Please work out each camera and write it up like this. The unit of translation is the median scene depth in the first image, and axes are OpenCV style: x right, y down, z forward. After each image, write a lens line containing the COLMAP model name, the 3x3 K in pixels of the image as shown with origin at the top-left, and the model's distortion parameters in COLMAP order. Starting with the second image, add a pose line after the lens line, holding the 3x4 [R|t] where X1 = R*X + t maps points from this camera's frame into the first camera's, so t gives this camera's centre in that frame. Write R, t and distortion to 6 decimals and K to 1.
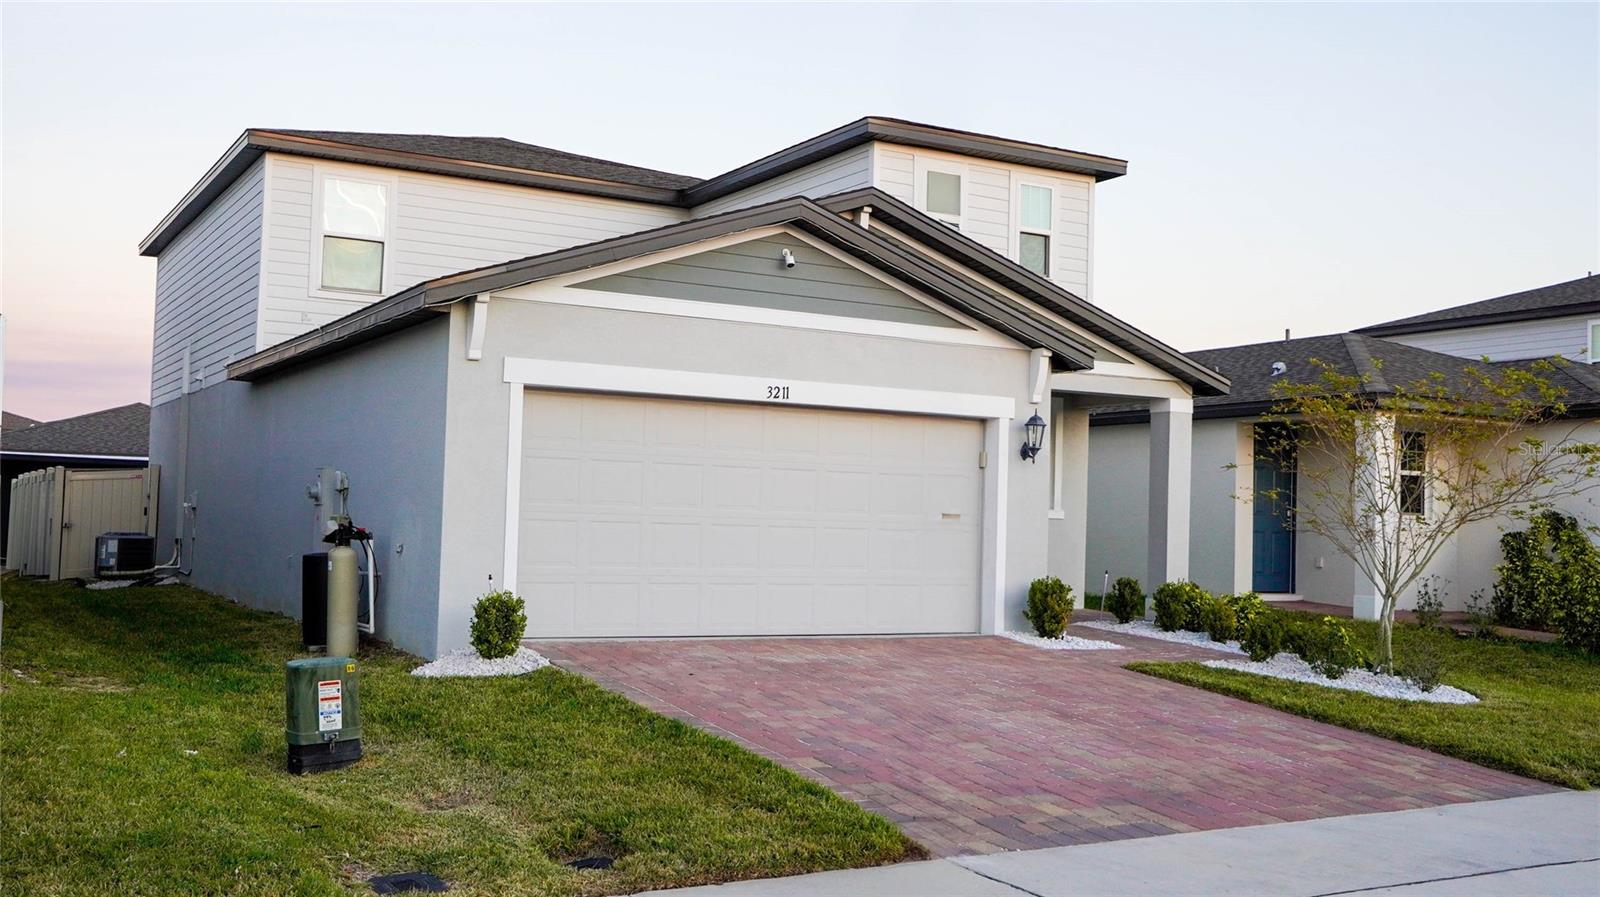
lens RADIAL K [[1557.2, 0, 800.0], [0, 1557.2, 448.5], [0, 0, 1]] dist [-0.015568, -0.005862]
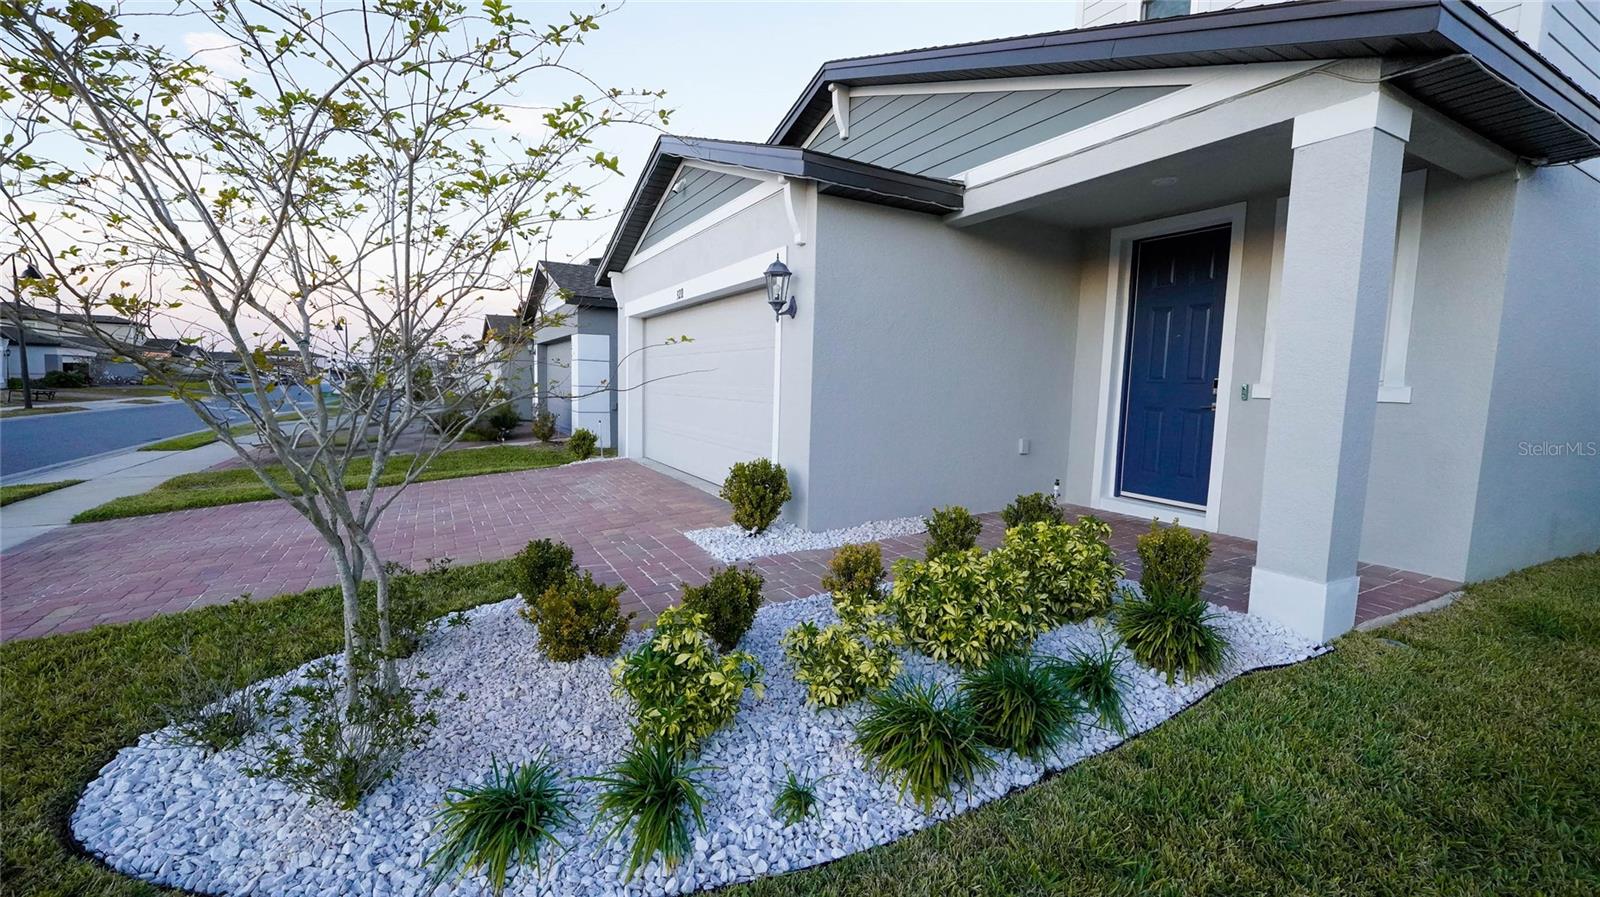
lens RADIAL K [[664.1, 0, 800.0], [0, 664.1, 448.5], [0, 0, 1]] dist [-0.013550, 0.000817]
pose [[-0.027202, 0.071799, -0.997048, 0.556693], [0.020167, 0.997254, 0.071264, 0.056993], [0.999426, -0.018169, -0.028575, 1.115044]]
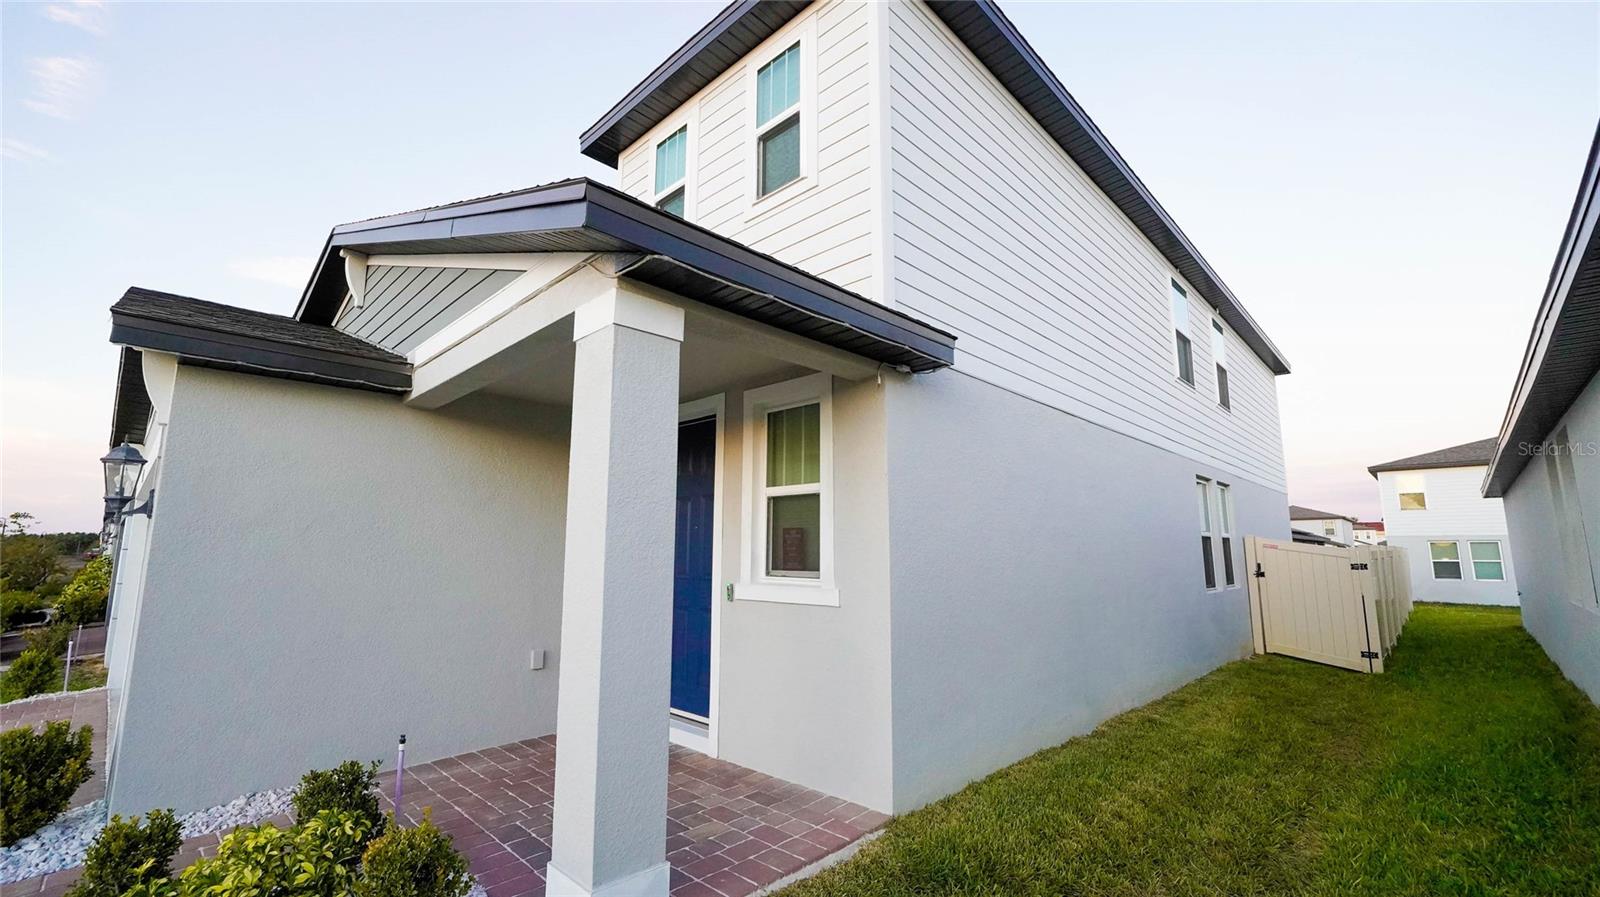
lens RADIAL K [[664.1, 0, 800.0], [0, 664.1, 448.5], [0, 0, 1]] dist [-0.013550, 0.000817]
pose [[0.269465, -0.172072, -0.947513, 0.522470], [0.055284, 0.985048, -0.163166, 0.041486], [0.961422, -0.008415, 0.274949, 1.299107]]
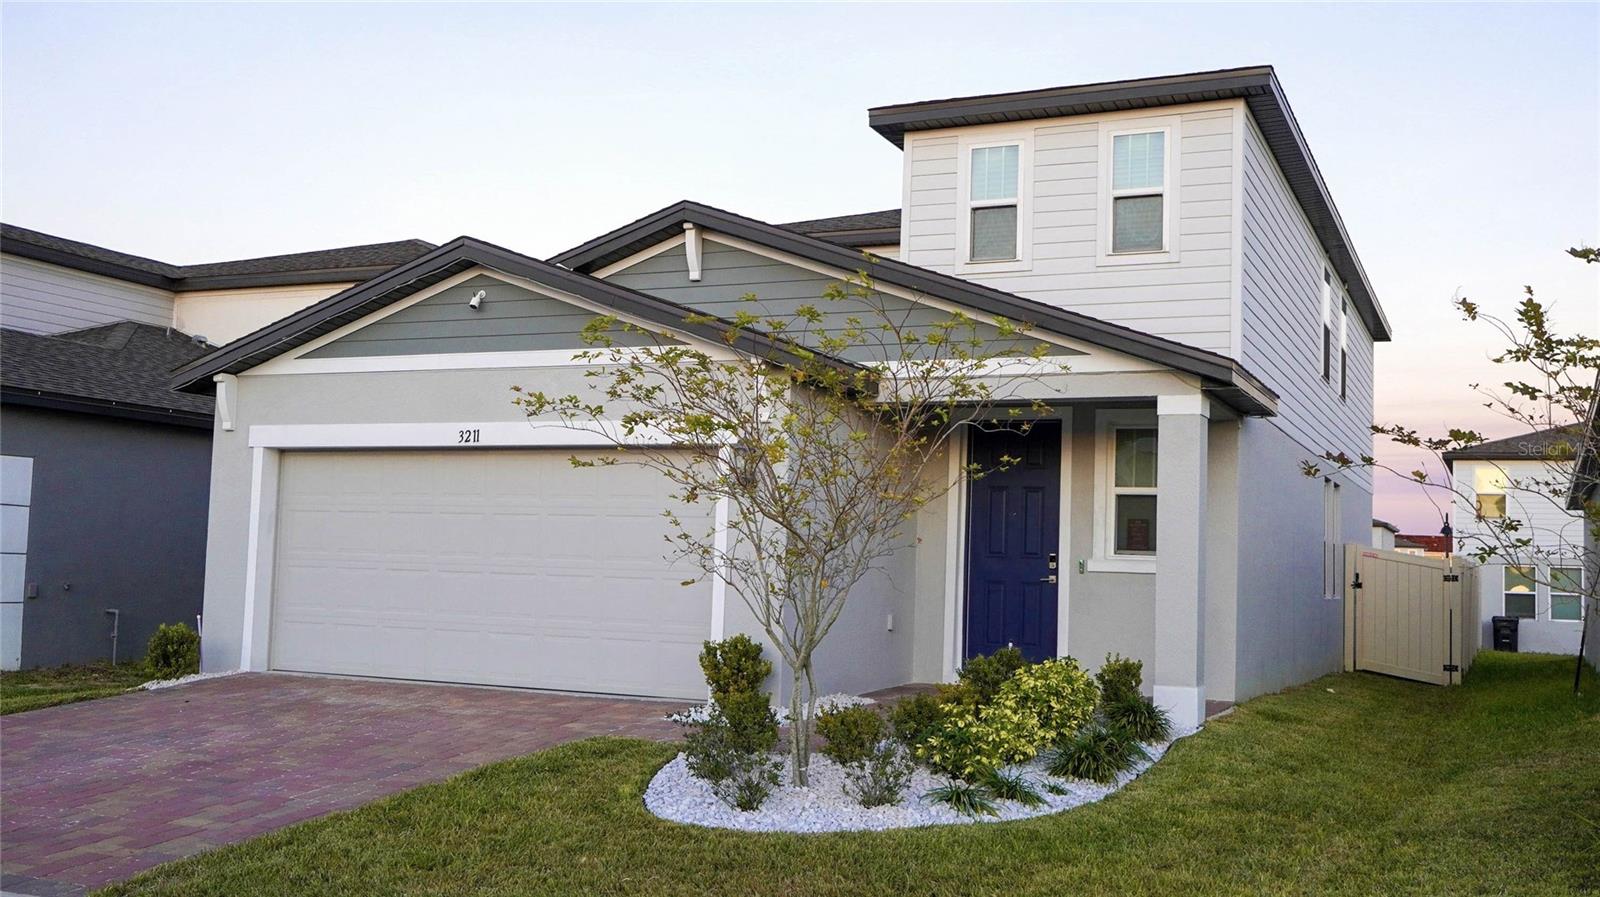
lens RADIAL K [[1557.2, 0, 800.0], [0, 1557.2, 448.5], [0, 0, 1]] dist [-0.015568, -0.005862]
pose [[0.573838, -0.069594, -0.816007, 0.921651], [0.023120, 0.997362, -0.068802, 0.045450], [0.818643, 0.020615, 0.573933, 0.602160]]
